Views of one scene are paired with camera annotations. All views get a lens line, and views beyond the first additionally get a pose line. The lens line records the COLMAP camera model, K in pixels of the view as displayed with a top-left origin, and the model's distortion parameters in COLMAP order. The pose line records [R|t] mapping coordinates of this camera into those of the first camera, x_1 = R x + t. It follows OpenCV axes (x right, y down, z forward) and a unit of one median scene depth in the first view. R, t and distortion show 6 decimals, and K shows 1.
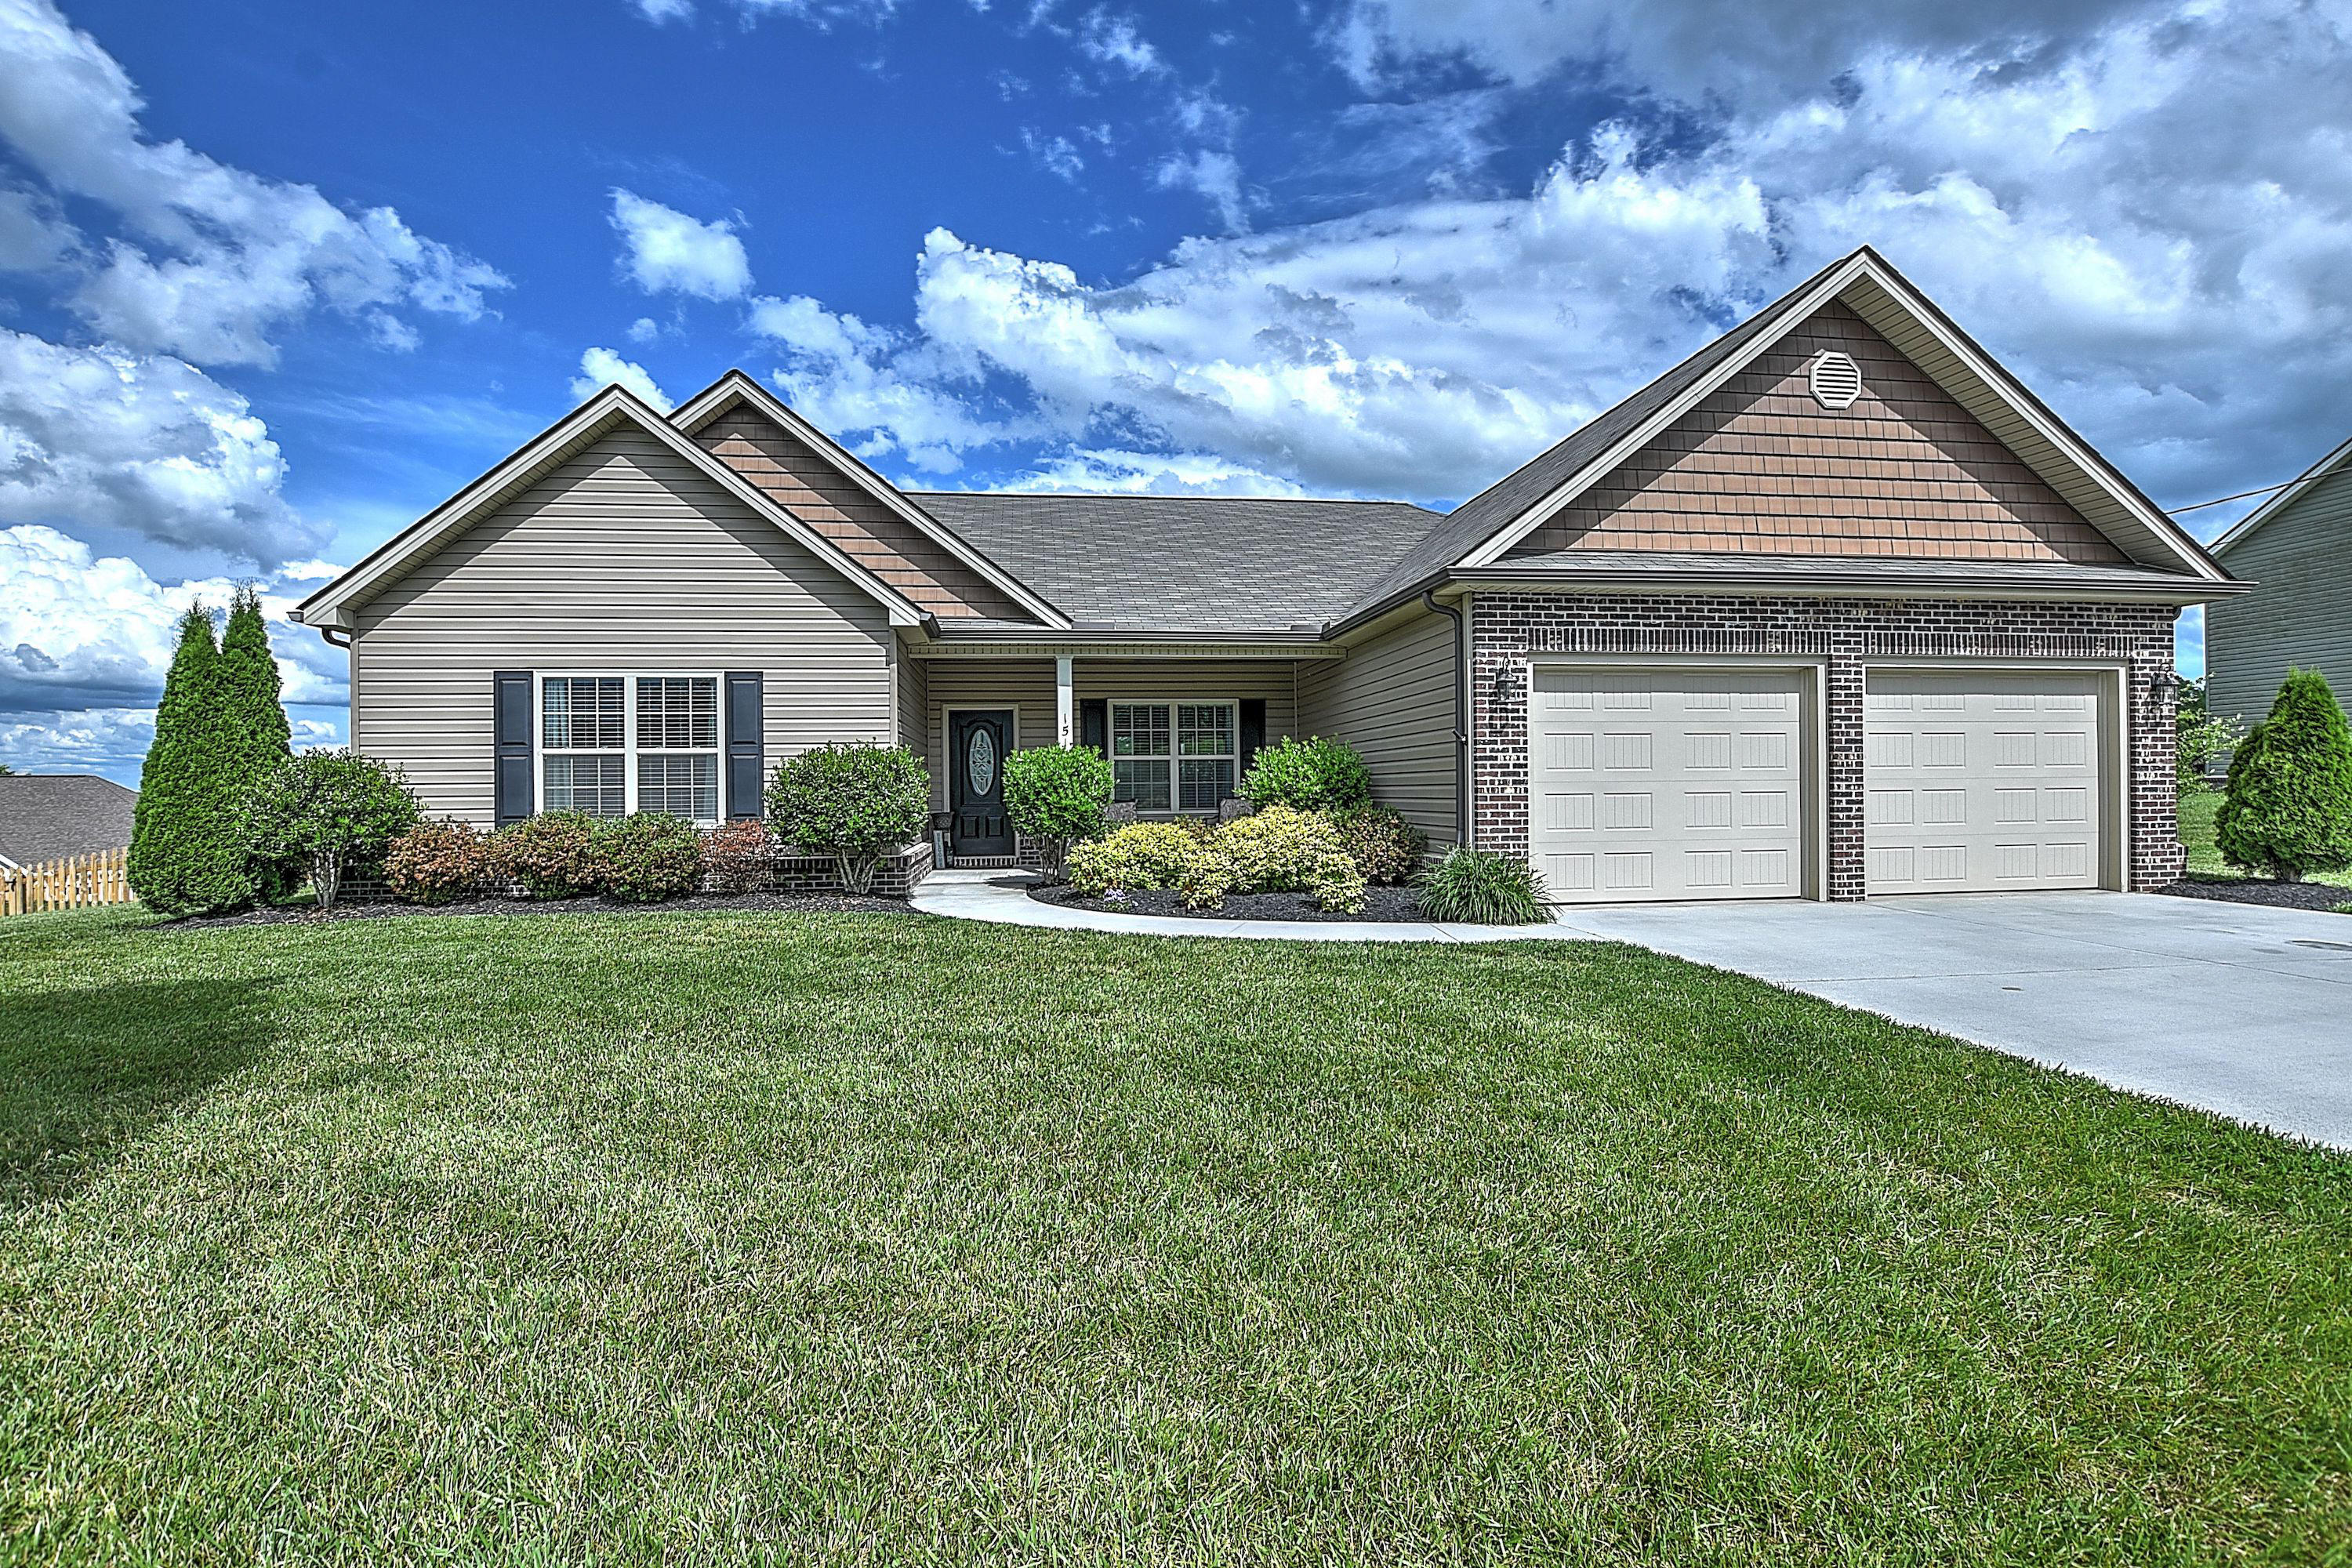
lens RADIAL K [[1140.4, 0, 1159.9], [0, 1140.4, 778.0], [0, 0, 1]] dist [-0.017605, 0.001066]
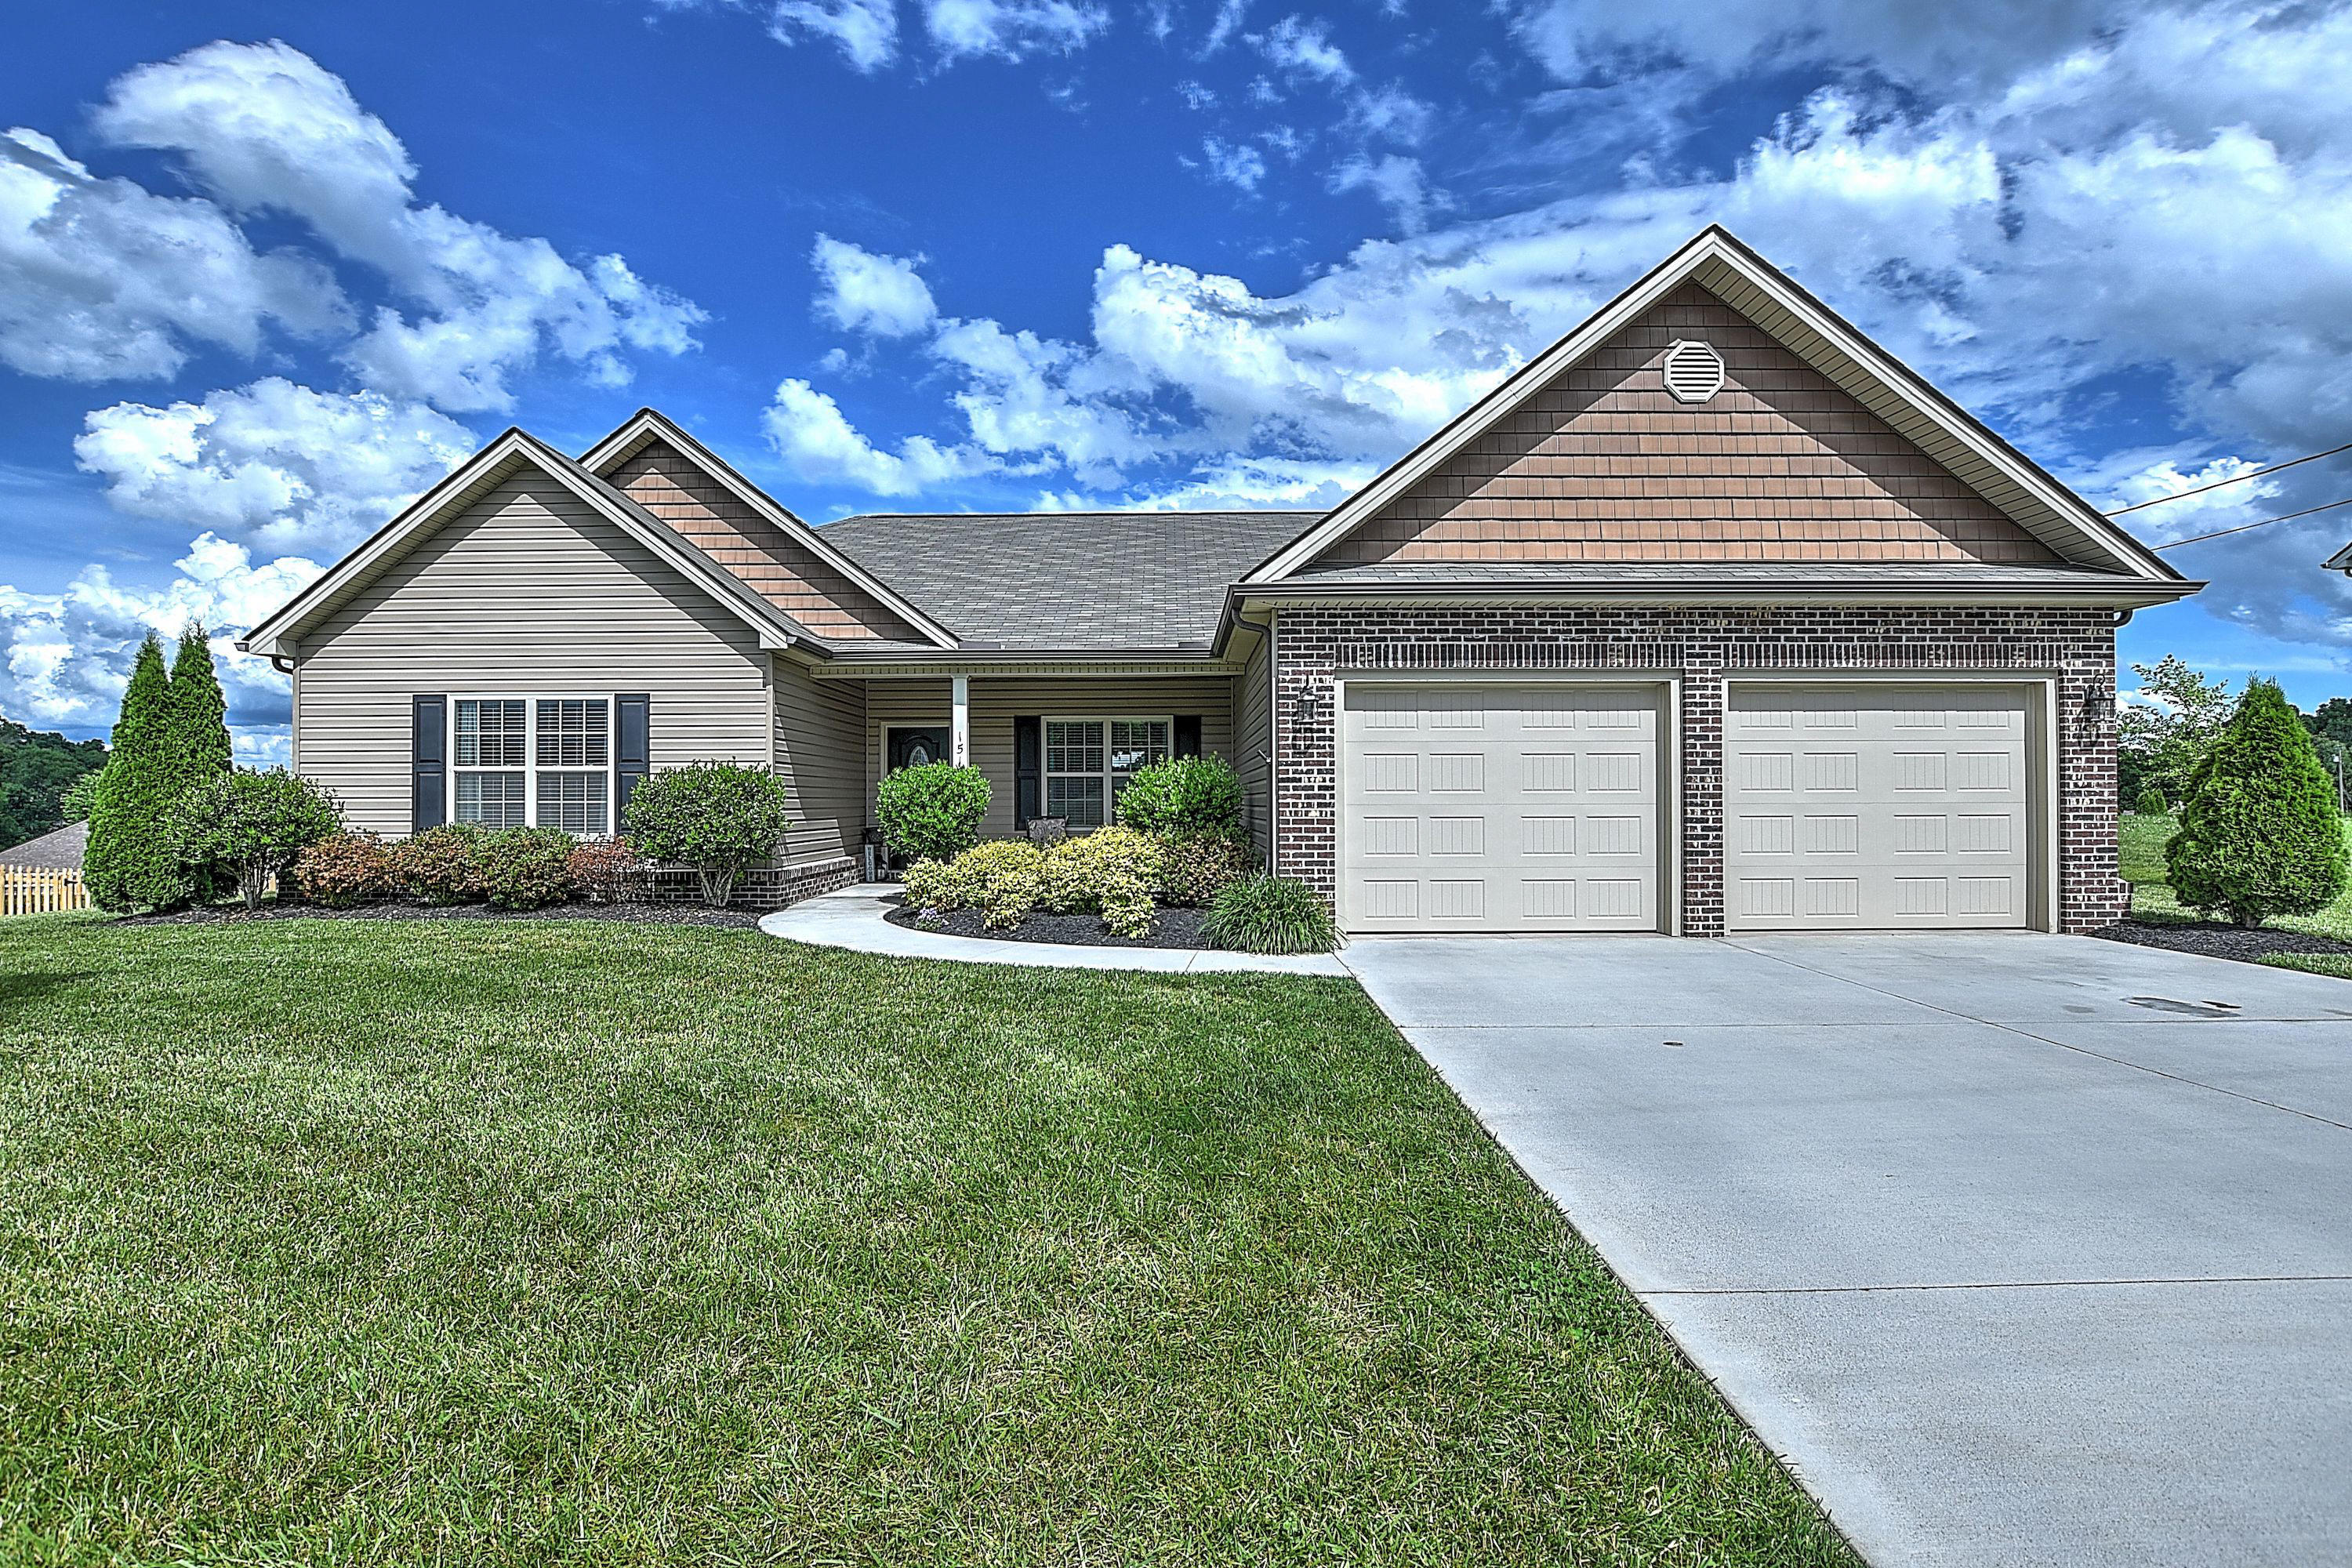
lens RADIAL K [[1140.4, 0, 1156.8], [0, 1140.4, 781.0], [0, 0, 1]] dist [-0.017605, 0.001066]
pose [[0.990132, 0.004695, -0.140062, 0.280949], [-0.005516, 0.999970, -0.005473, -0.009576], [0.140032, 0.006191, 0.990128, 0.023474]]
